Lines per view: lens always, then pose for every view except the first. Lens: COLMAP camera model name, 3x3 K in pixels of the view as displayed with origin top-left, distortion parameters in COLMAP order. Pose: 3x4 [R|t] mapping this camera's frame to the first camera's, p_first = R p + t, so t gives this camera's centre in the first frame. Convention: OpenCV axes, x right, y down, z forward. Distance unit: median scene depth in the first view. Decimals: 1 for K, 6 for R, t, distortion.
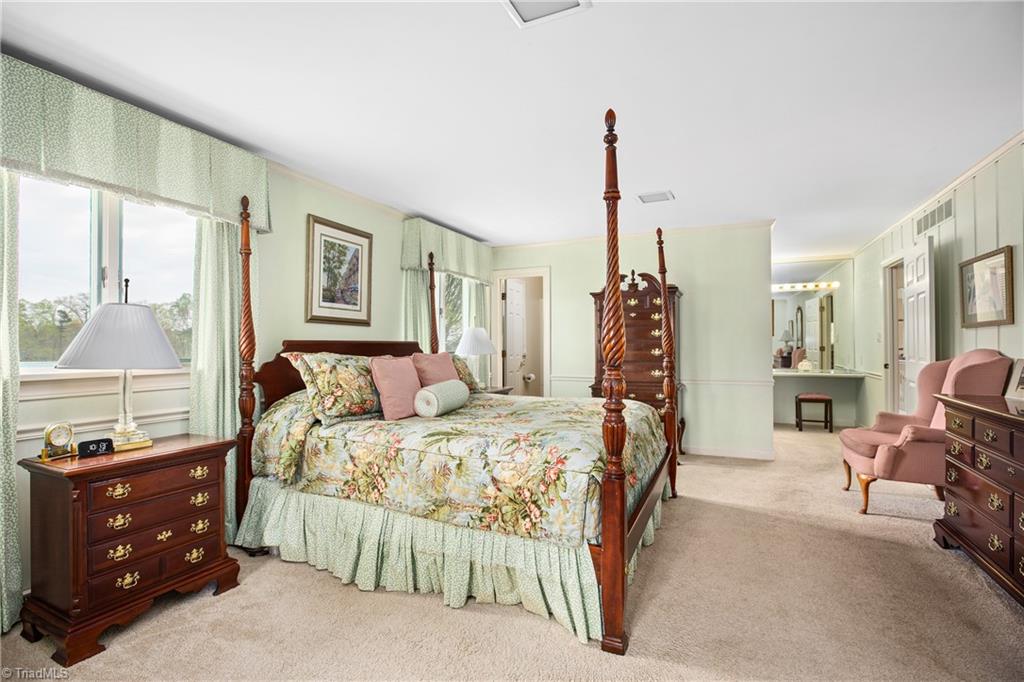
lens RADIAL K [[469.0, 0, 513.1], [0, 469.0, 343.7], [0, 0, 1]] dist [-0.000320, 0.000024]
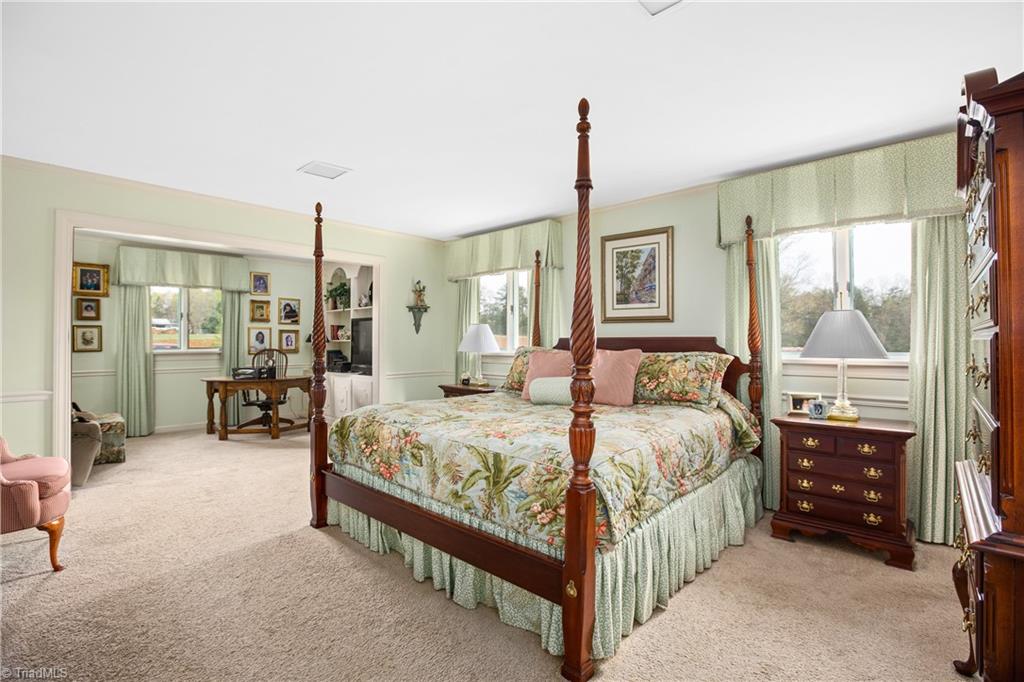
lens RADIAL K [[469.0, 0, 514.4], [0, 469.0, 335.6], [0, 0, 1]] dist [-0.000320, 0.000024]
pose [[-0.272047, 0.020267, -0.962071, 0.766859], [0.023669, 0.999617, 0.014365, -0.031642], [0.961993, -0.018864, -0.272422, 1.007541]]
